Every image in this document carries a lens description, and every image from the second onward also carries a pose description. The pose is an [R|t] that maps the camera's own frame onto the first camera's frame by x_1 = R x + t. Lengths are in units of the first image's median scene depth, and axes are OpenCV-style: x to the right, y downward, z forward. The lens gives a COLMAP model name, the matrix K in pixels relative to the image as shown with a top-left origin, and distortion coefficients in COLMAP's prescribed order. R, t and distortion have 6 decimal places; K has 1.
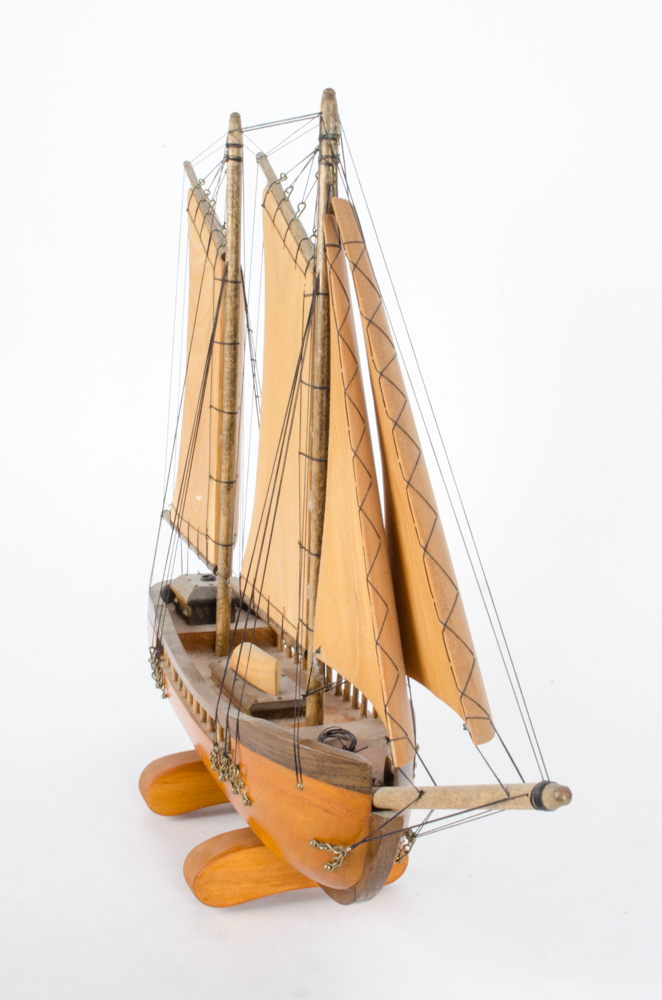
lens RADIAL K [[1168.9, 0, 329.8], [0, 1168.9, 495.6], [0, 0, 1]] dist [-0.036637, 0.000000]
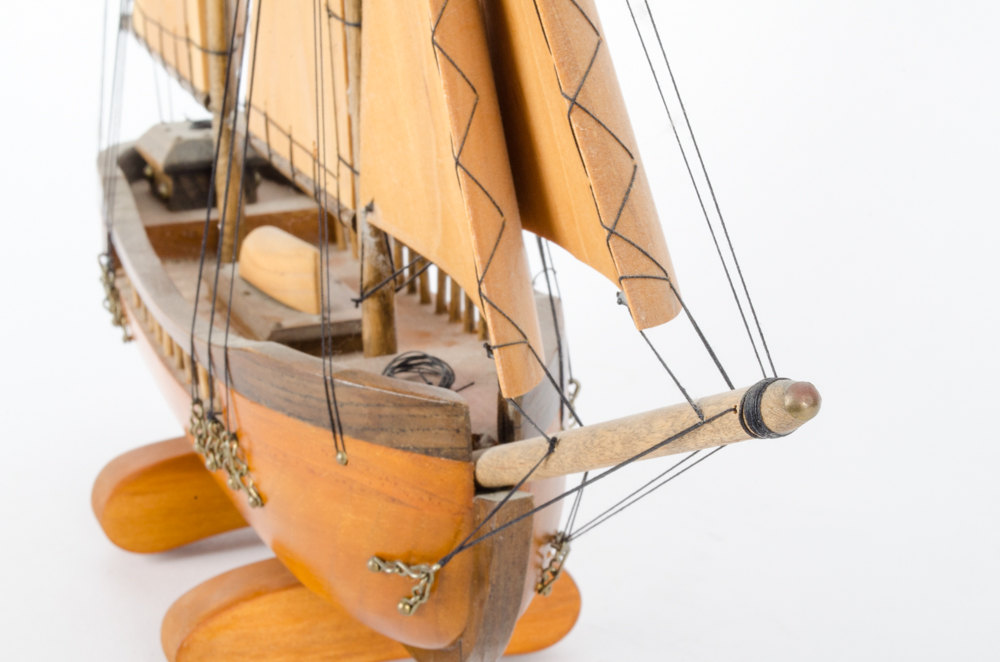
lens RADIAL K [[1990.2, 0, 497.6], [0, 1990.2, 332.3], [0, 0, 1]] dist [0.016153, 0.000000]
pose [[0.998239, -0.055533, -0.020846, 0.065627], [0.057741, 0.990206, 0.127117, 0.082275], [0.013583, -0.128097, 0.991669, 0.118158]]
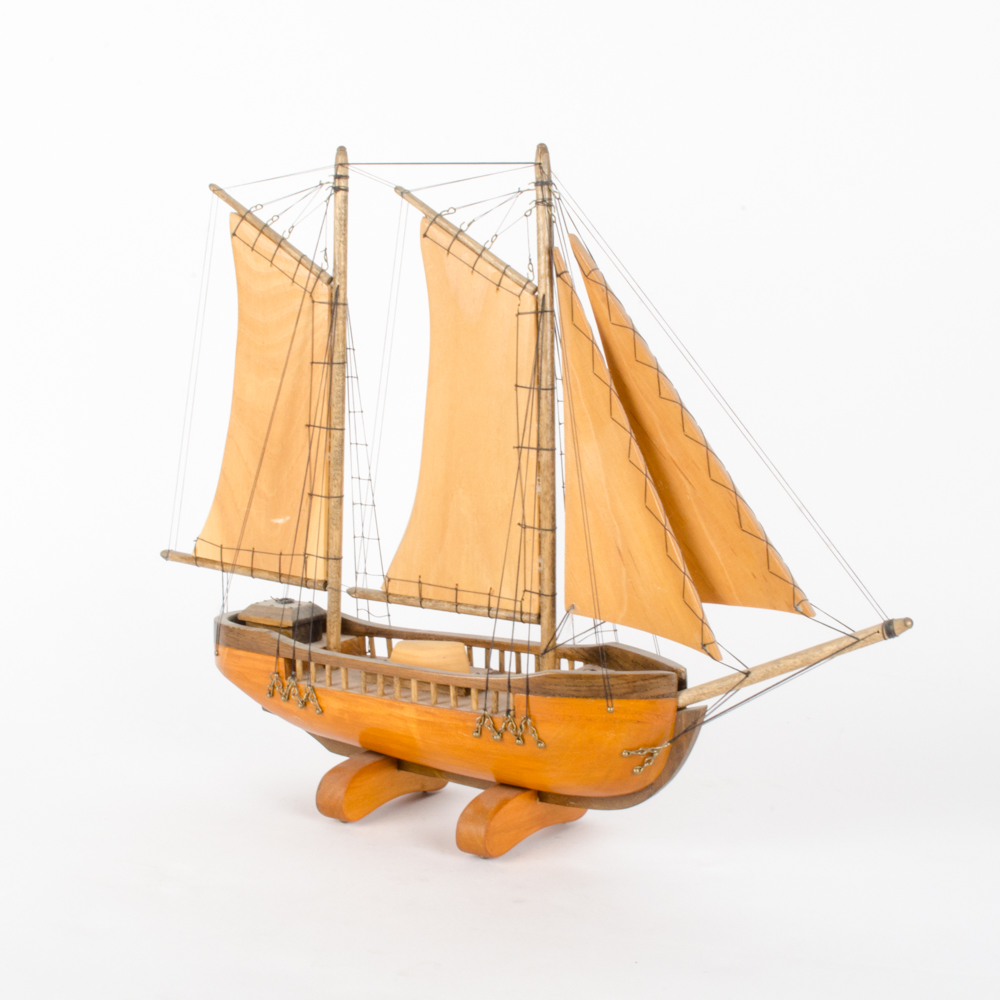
lens RADIAL K [[1630.7, 0, 502.3], [0, 1630.7, 498.2], [0, 0, 1]] dist [0.014766, 0.000000]
pose [[0.815042, -0.118137, 0.567231, -1.054211], [0.140728, 0.990040, 0.003987, 0.006072], [-0.562052, 0.076575, 0.823549, -0.361715]]
